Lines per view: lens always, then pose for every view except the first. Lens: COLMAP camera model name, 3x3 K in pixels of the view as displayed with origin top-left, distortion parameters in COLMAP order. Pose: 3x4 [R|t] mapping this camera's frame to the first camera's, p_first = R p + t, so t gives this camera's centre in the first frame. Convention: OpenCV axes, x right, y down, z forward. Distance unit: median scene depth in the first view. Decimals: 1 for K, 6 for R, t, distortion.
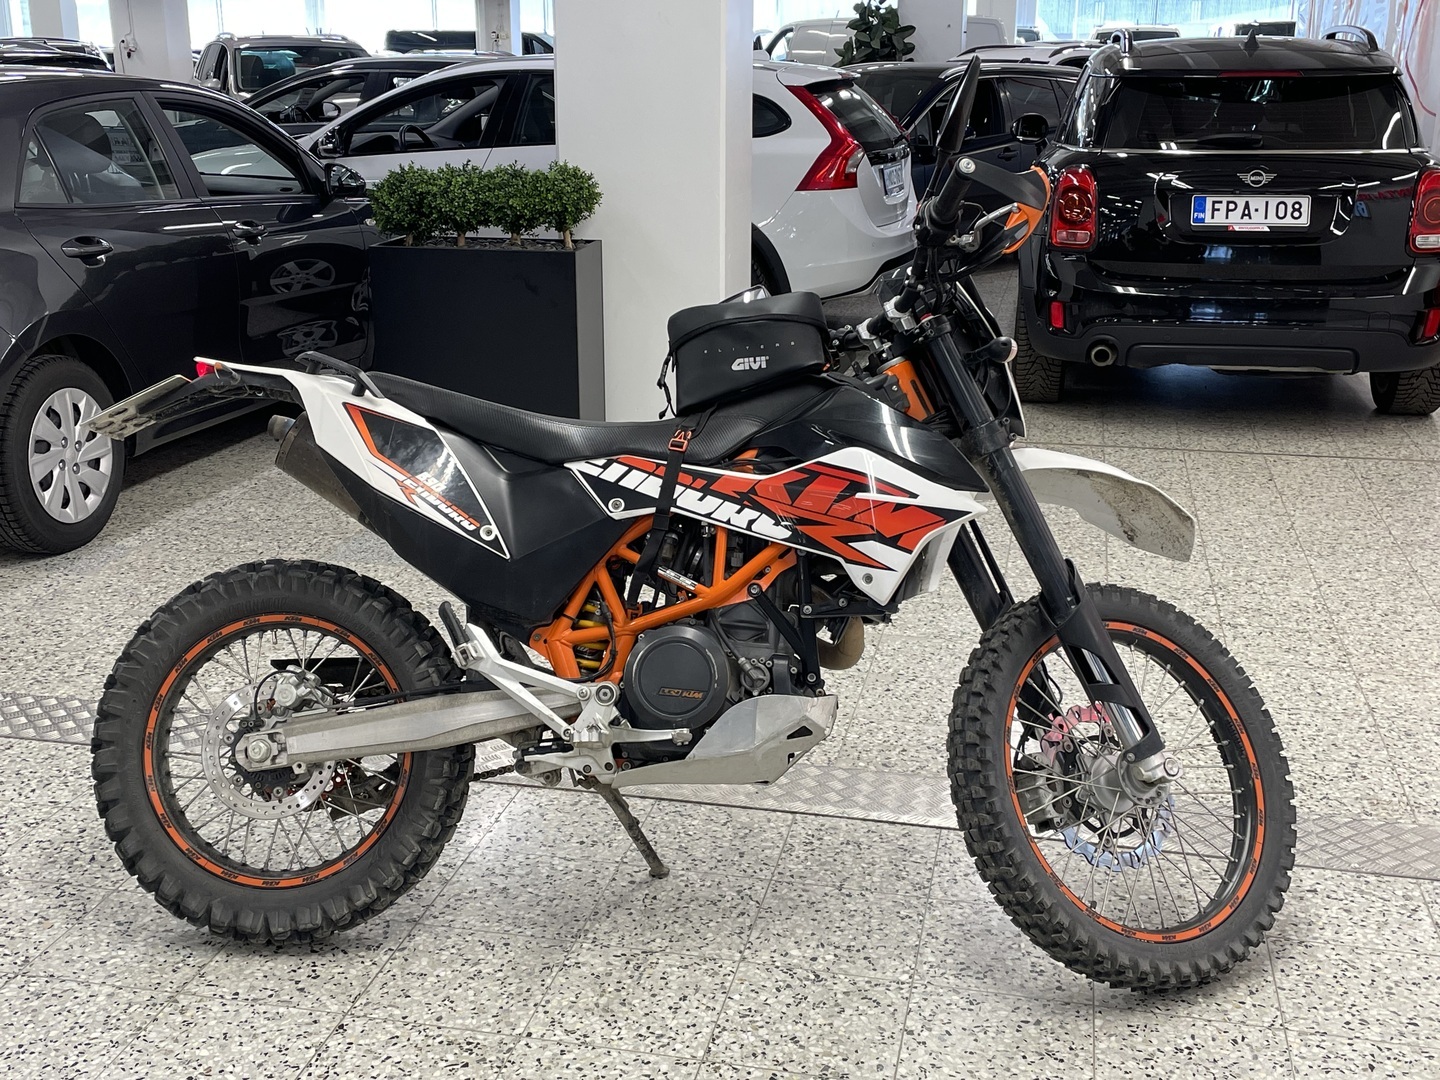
lens RADIAL K [[1643.2, 0, 706.7], [0, 1643.2, 535.4], [0, 0, 1]] dist [0.073307, 0.000000]
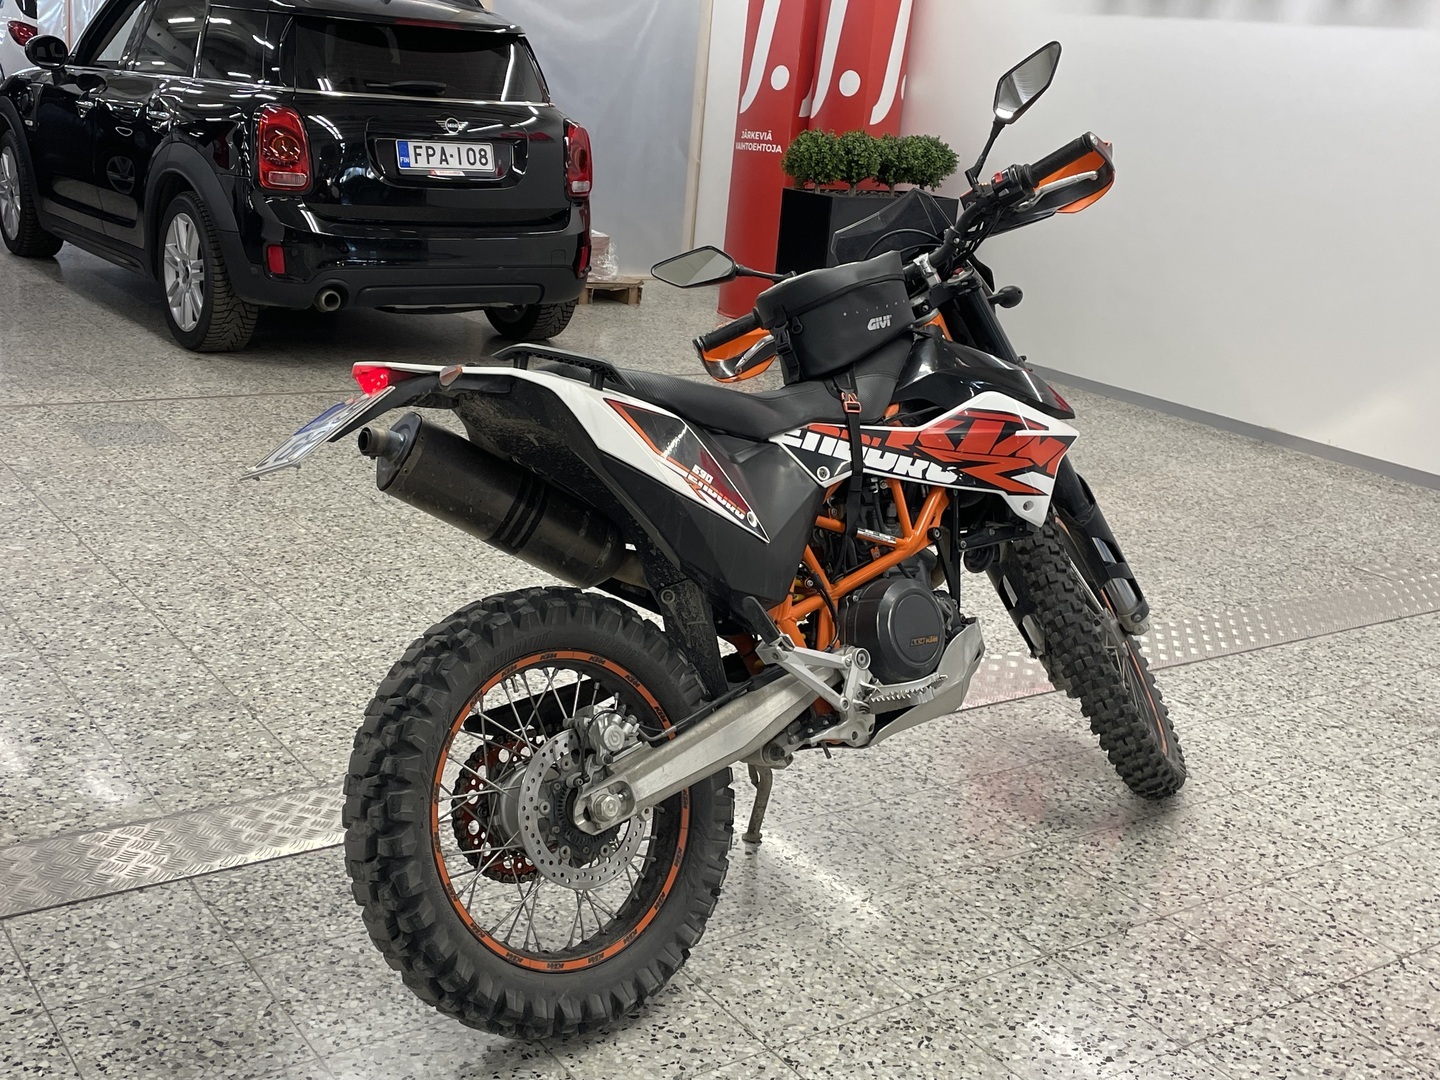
lens RADIAL K [[1643.2, 0, 735.6], [0, 1643.2, 546.3], [0, 0, 1]] dist [0.073307, 0.000000]
pose [[0.670816, -0.162425, 0.723619, -0.829137], [0.126900, 0.986471, 0.103785, -0.085905], [-0.730686, 0.022207, 0.682352, 0.359808]]
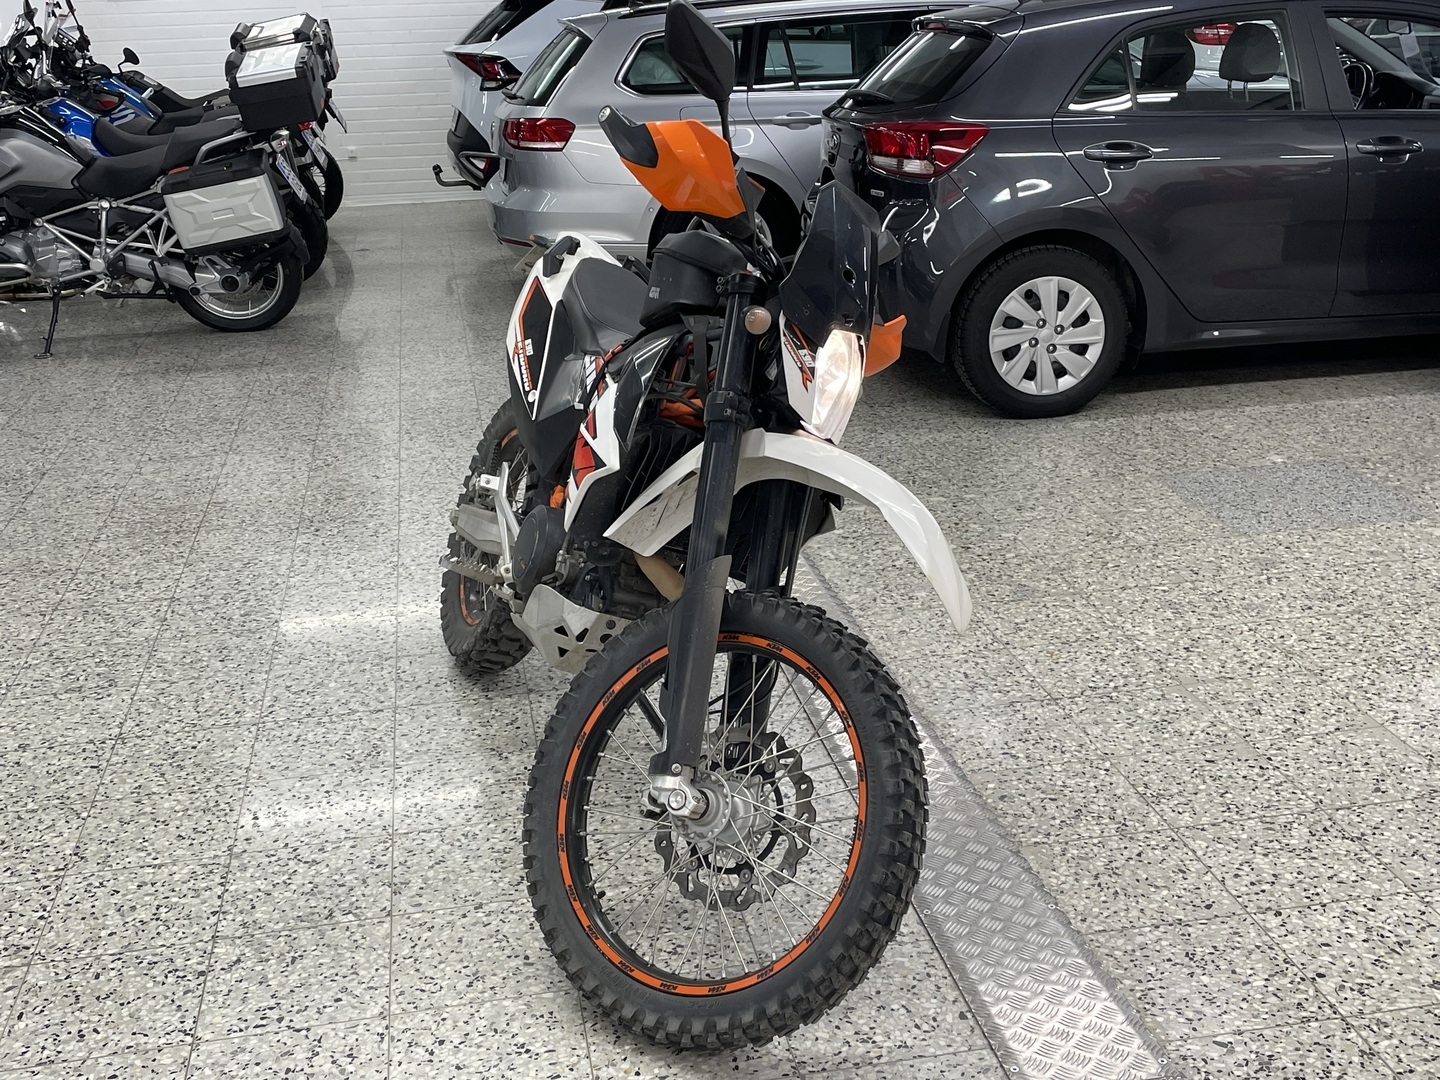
lens RADIAL K [[1643.2, 0, 731.5], [0, 1643.2, 540.2], [0, 0, 1]] dist [0.073307, 0.000000]
pose [[0.392350, 0.281431, -0.875704, 1.025289], [-0.221641, 0.952917, 0.206942, -0.185048], [0.892713, 0.112898, 0.436253, 0.611347]]
